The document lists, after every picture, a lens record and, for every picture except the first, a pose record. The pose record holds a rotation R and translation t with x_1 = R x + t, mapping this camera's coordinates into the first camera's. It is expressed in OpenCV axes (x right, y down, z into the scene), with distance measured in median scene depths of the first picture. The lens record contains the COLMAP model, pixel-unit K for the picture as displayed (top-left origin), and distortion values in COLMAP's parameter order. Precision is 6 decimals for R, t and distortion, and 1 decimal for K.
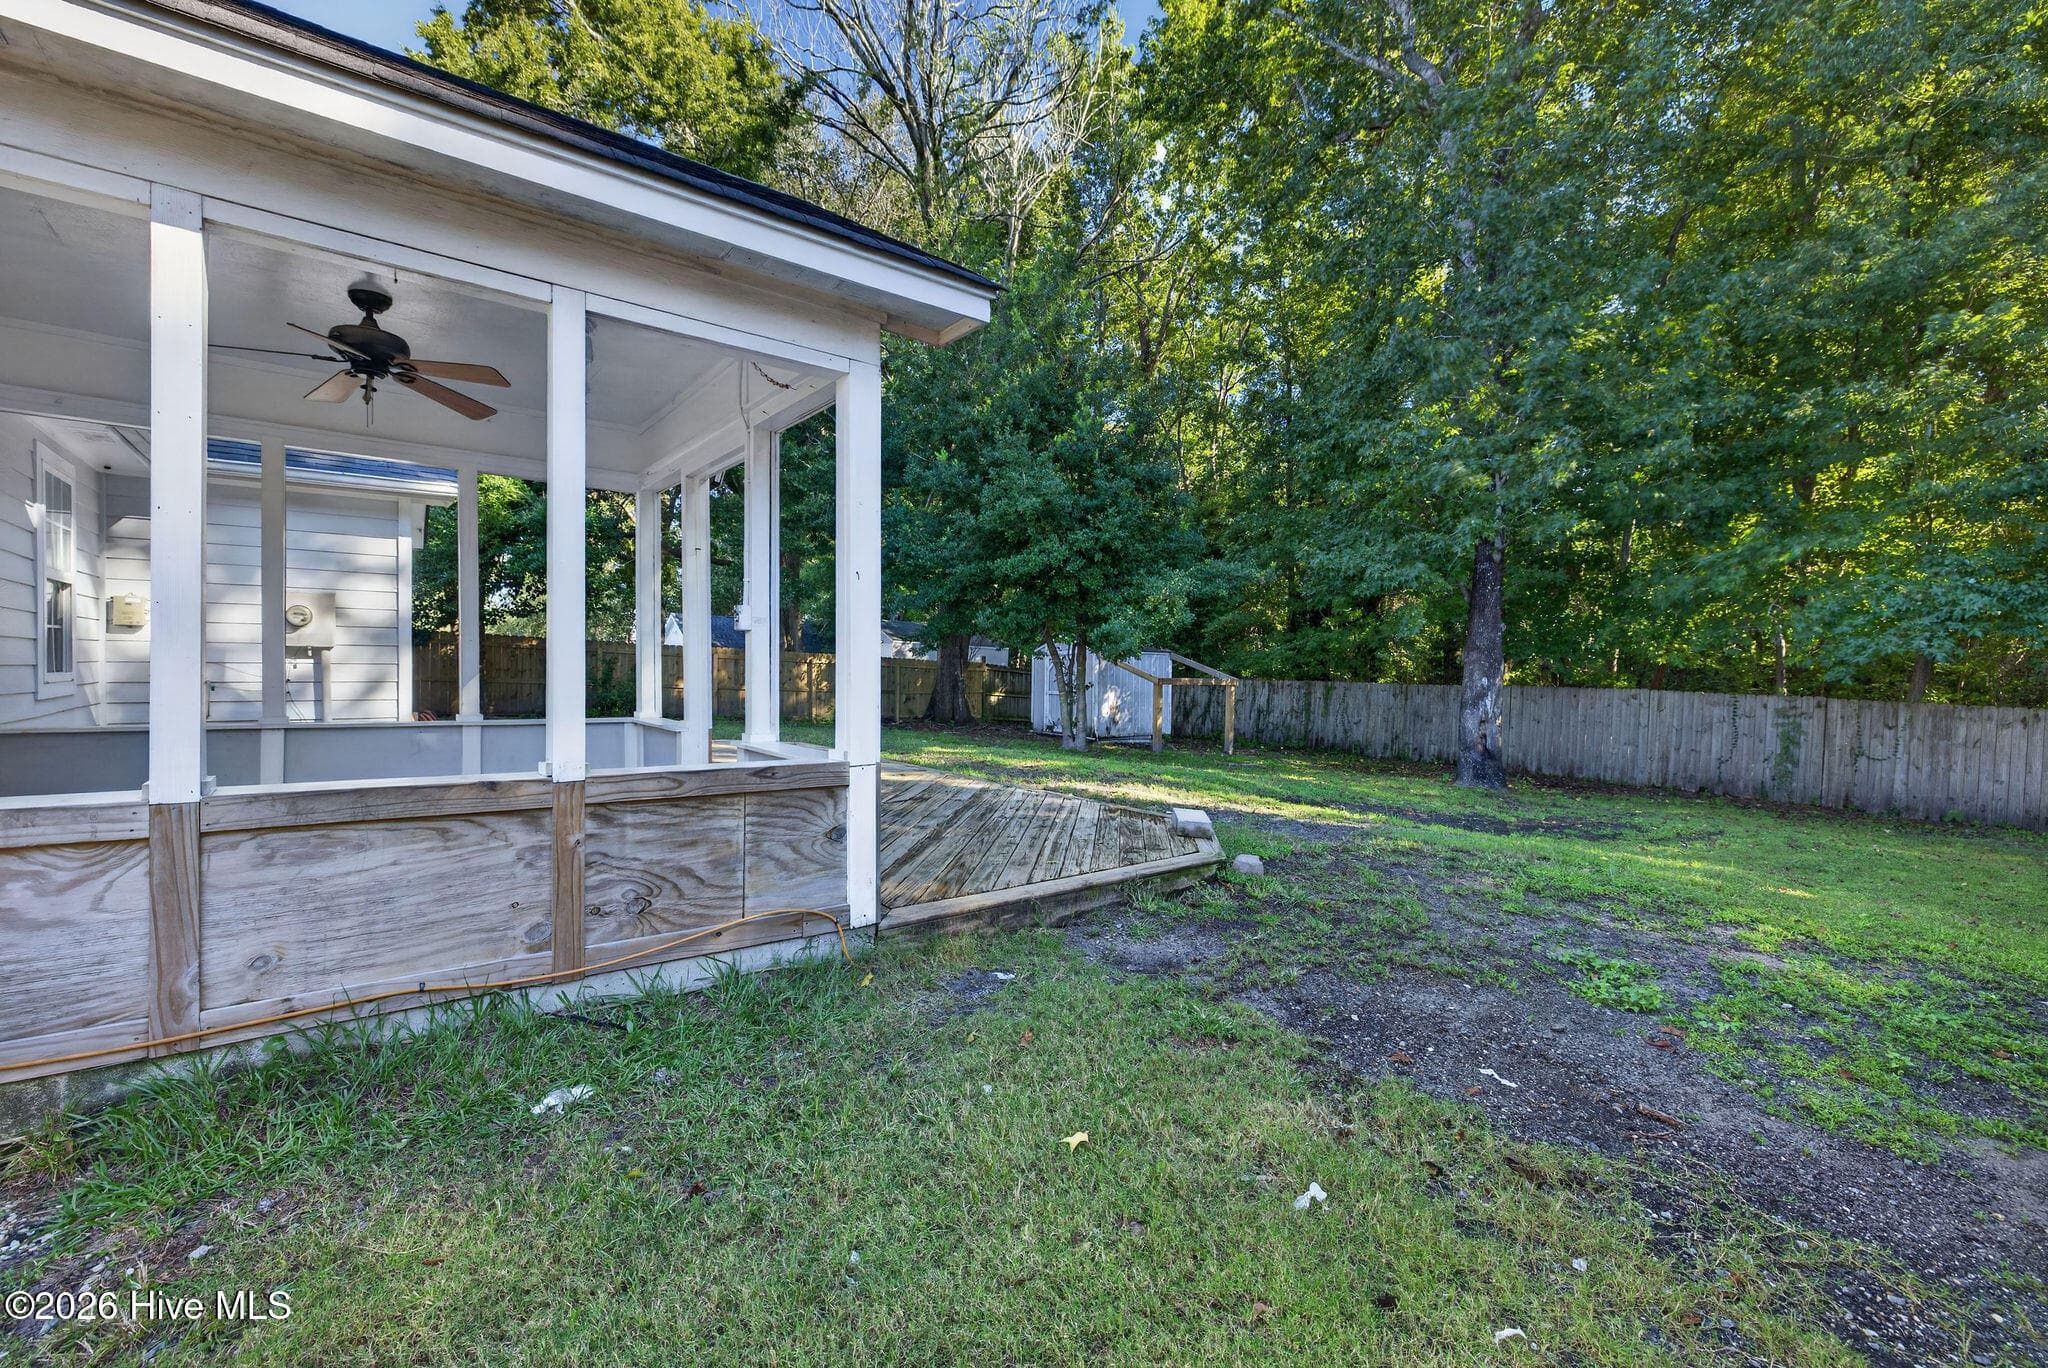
lens RADIAL K [[857.1, 0, 1012.5], [0, 857.1, 665.9], [0, 0, 1]] dist [-0.011469, -0.000112]
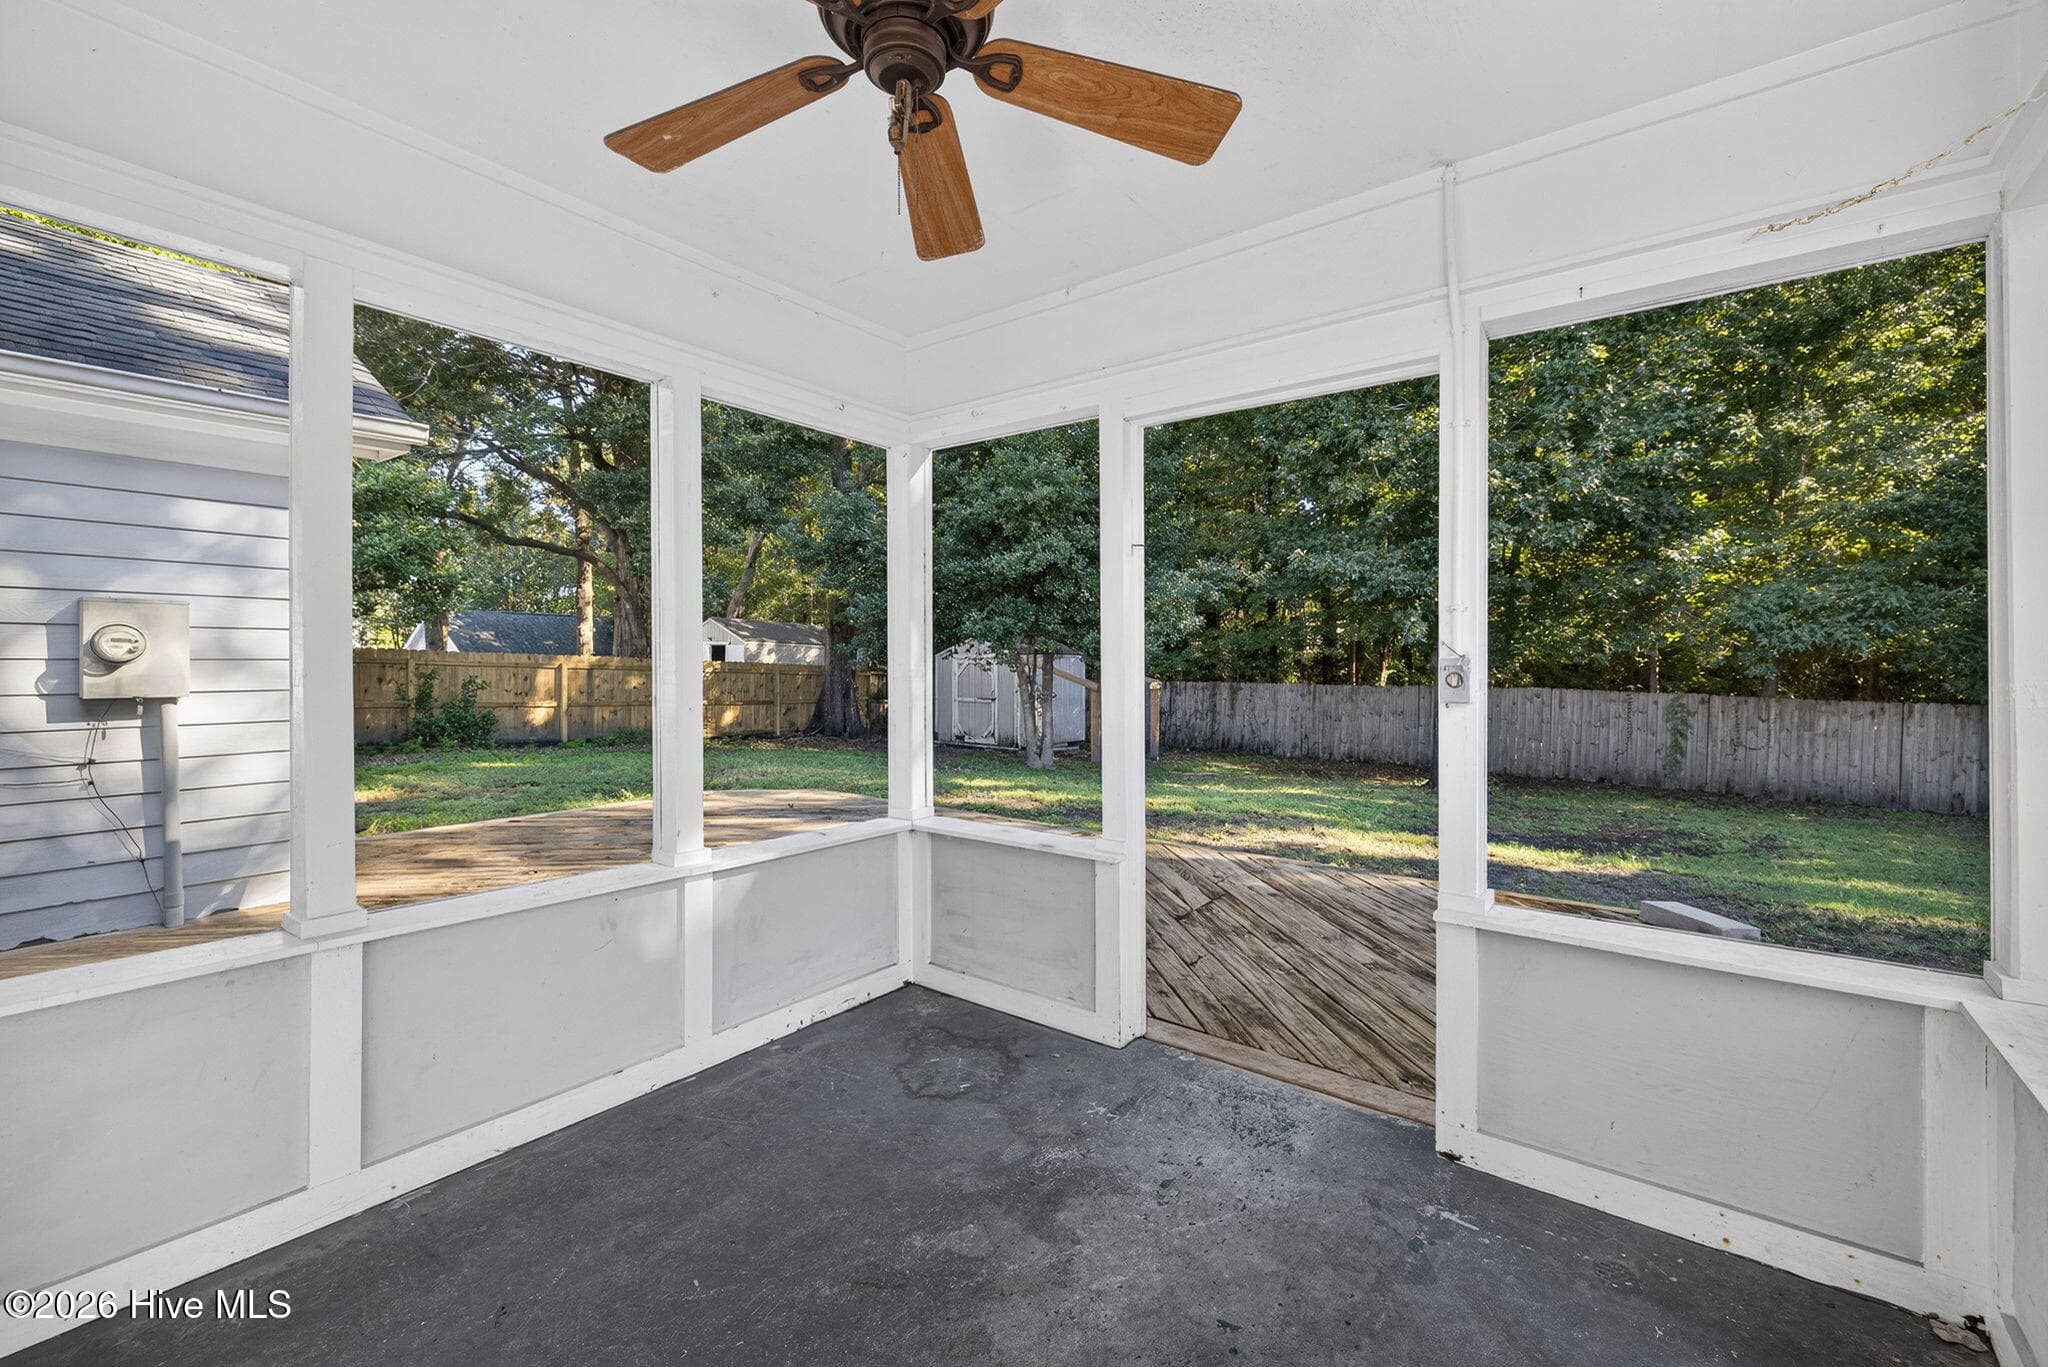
lens RADIAL K [[855.1, 0, 1011.6], [0, 855.1, 663.4], [0, 0, 1]] dist [-0.000074, -0.000302]
pose [[0.964756, -0.013309, 0.262810, -0.216199], [0.011366, 0.999896, 0.008912, -0.023336], [-0.262901, -0.005611, 0.964806, 0.152528]]
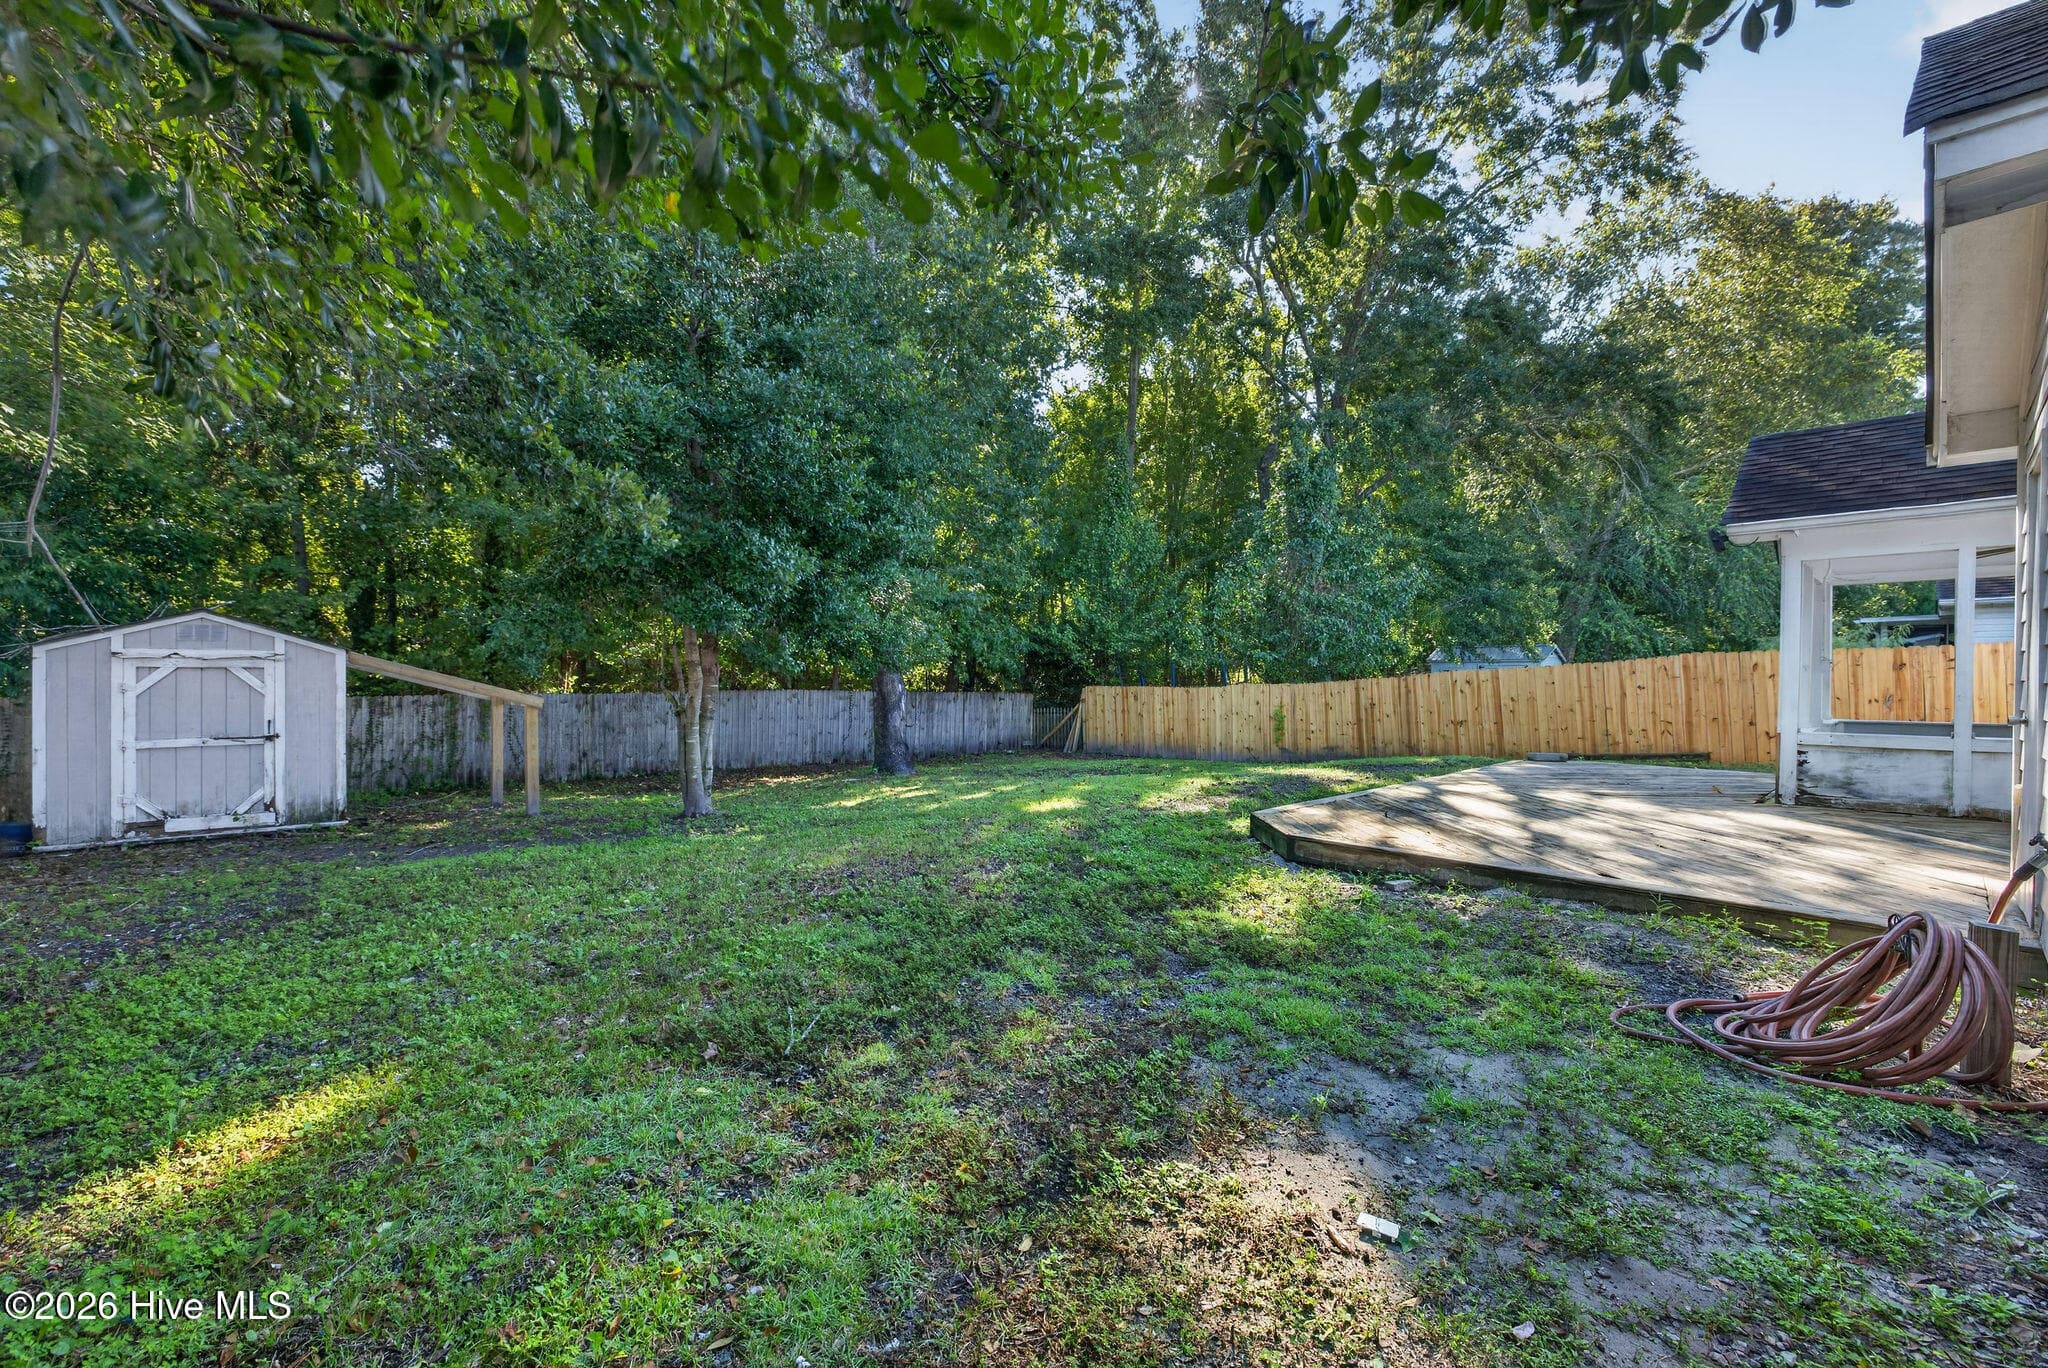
lens RADIAL K [[856.4, 0, 1014.9], [0, 856.4, 679.1], [0, 0, 1]] dist [-0.001078, -0.000879]
pose [[-0.107814, -0.022479, 0.993917, -0.641823], [-0.003421, 0.999747, 0.022240, -0.020010], [-0.994165, -0.001003, -0.107864, 0.916254]]
